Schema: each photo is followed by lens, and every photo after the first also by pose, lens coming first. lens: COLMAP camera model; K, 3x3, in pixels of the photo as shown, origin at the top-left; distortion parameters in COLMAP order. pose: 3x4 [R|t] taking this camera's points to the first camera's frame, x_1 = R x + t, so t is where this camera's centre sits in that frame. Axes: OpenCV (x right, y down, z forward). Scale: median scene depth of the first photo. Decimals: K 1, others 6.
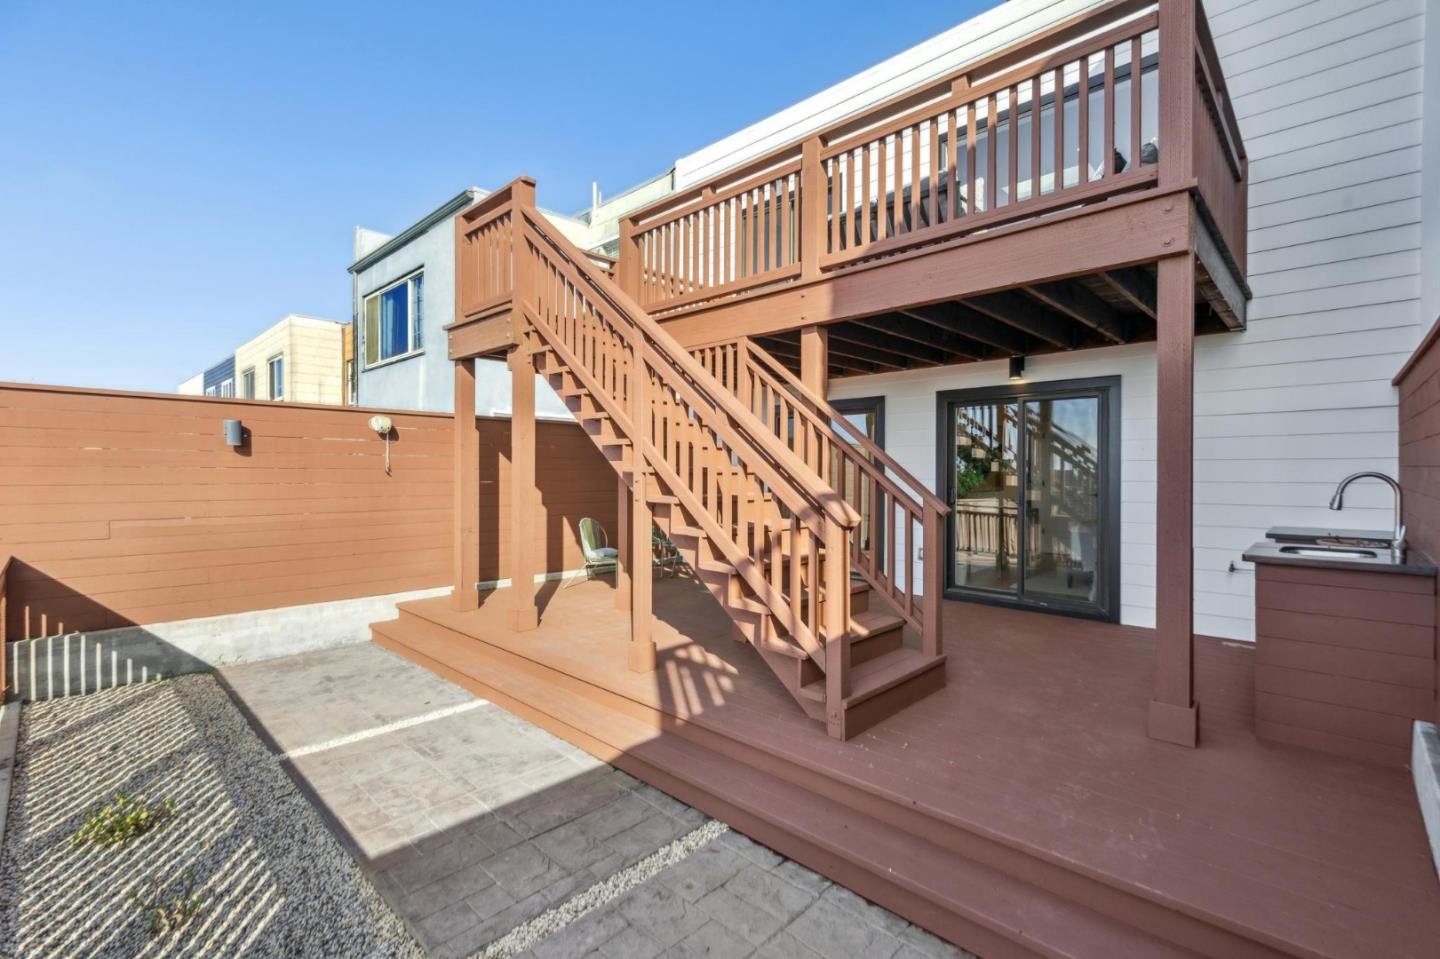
lens RADIAL K [[641.8, 0, 726.9], [0, 641.8, 471.7], [0, 0, 1]] dist [0.008147, -0.000867]
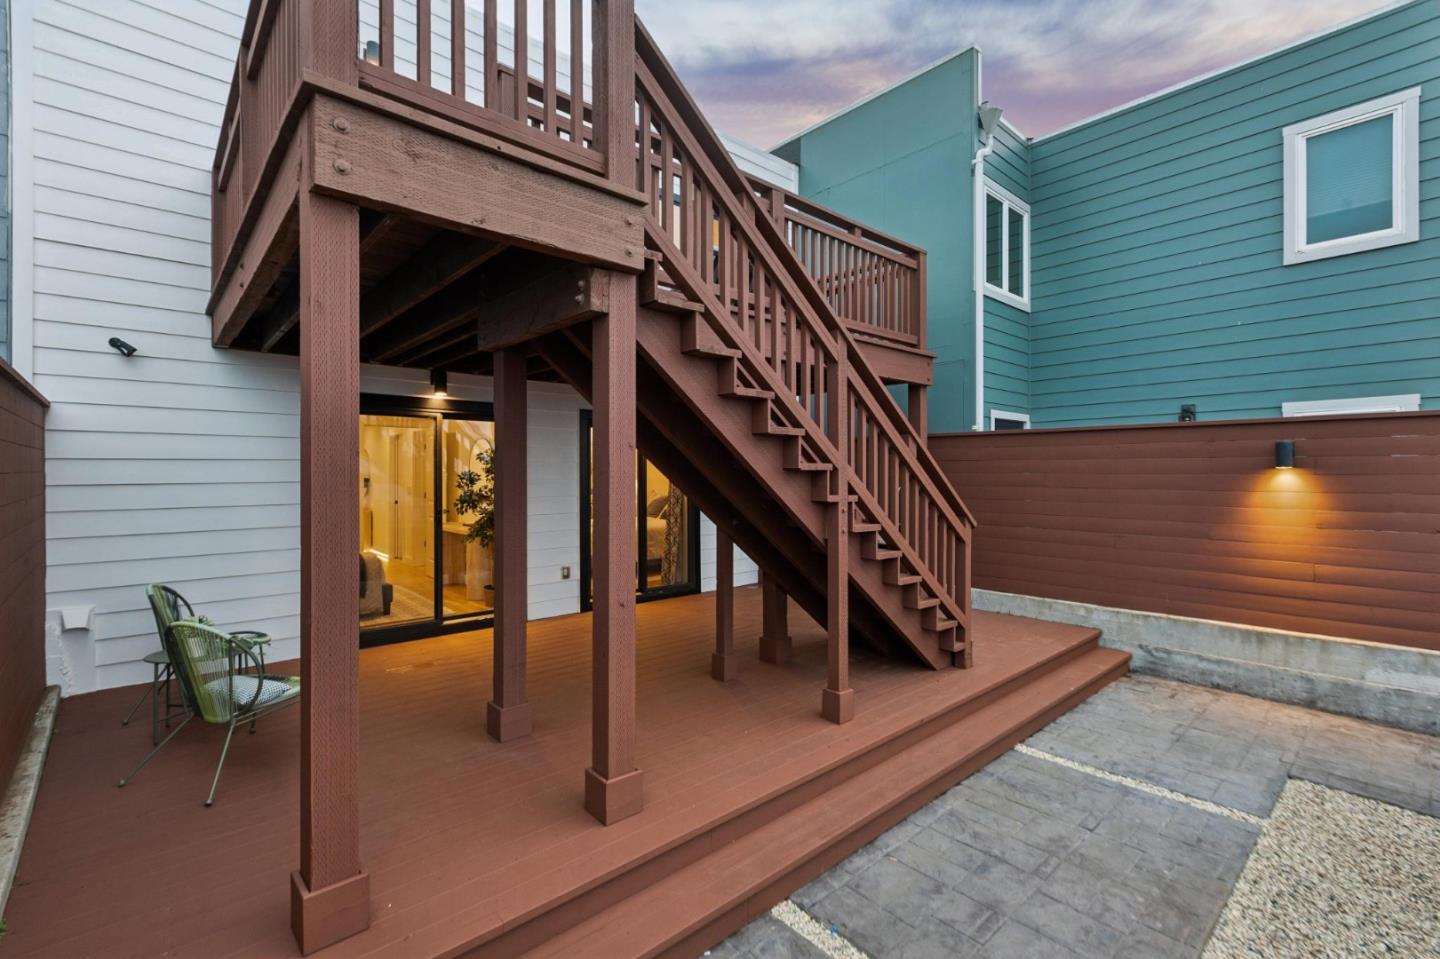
lens RADIAL K [[641.8, 0, 729.3], [0, 641.8, 475.7], [0, 0, 1]] dist [0.008147, -0.000867]
pose [[0.067587, -0.005983, 0.997695, -1.382876], [0.000565, 0.999982, 0.005959, -0.053793], [-0.997713, 0.000161, 0.067589, 1.447654]]
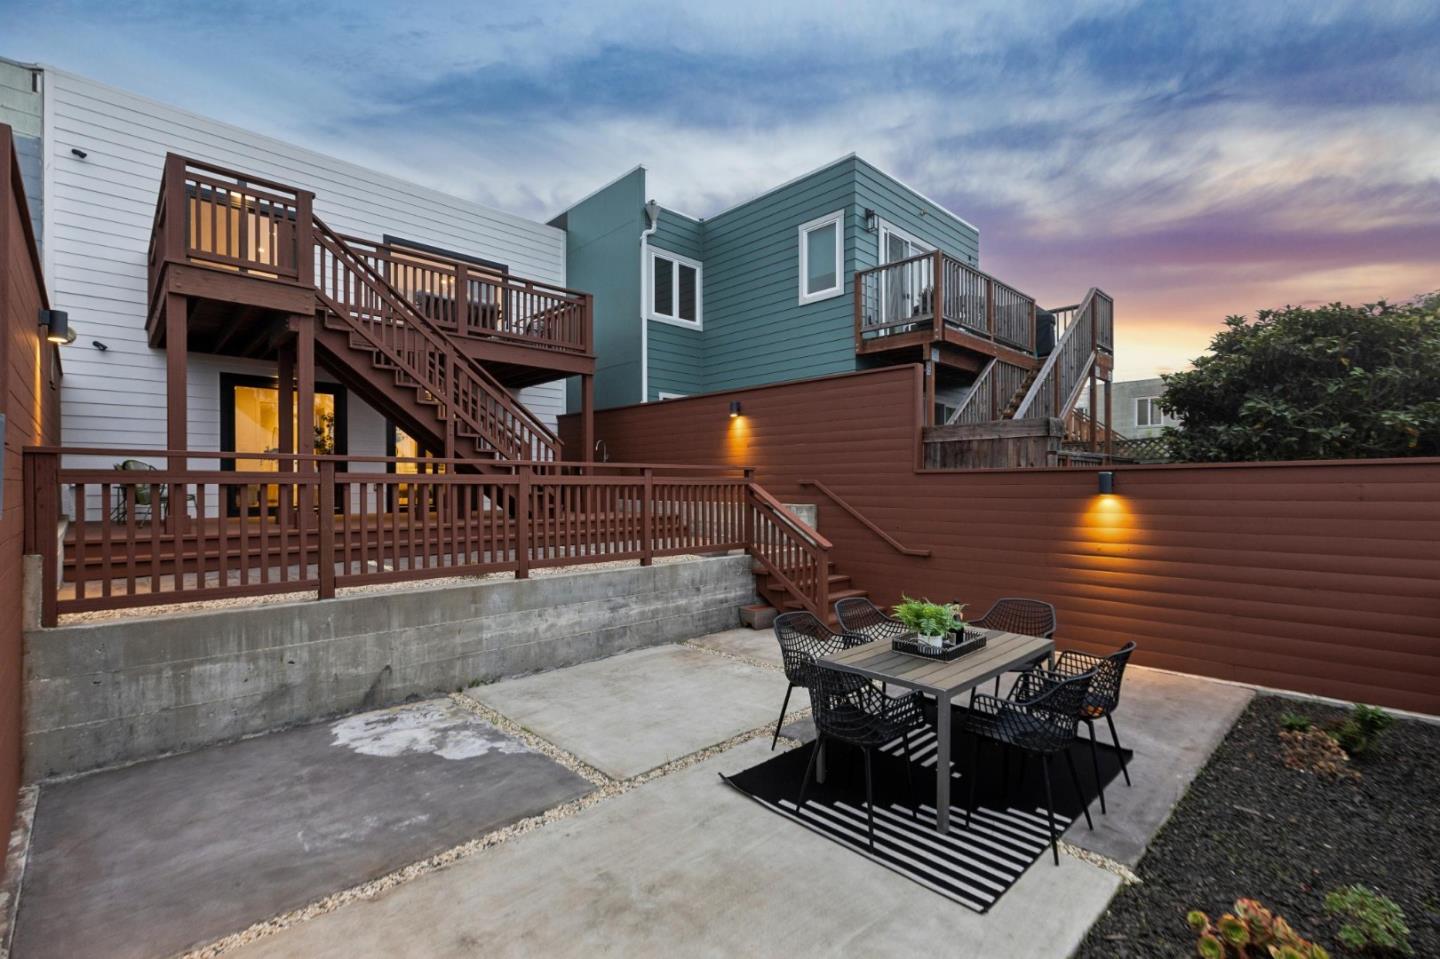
lens RADIAL K [[641.8, 0, 731.1], [0, 641.8, 488.5], [0, 0, 1]] dist [0.008147, -0.000867]
pose [[0.035946, -0.008328, 0.999319, -2.688017], [-0.000768, 0.999965, 0.008361, 0.247945], [-0.999353, -0.001068, 0.035939, 0.115765]]
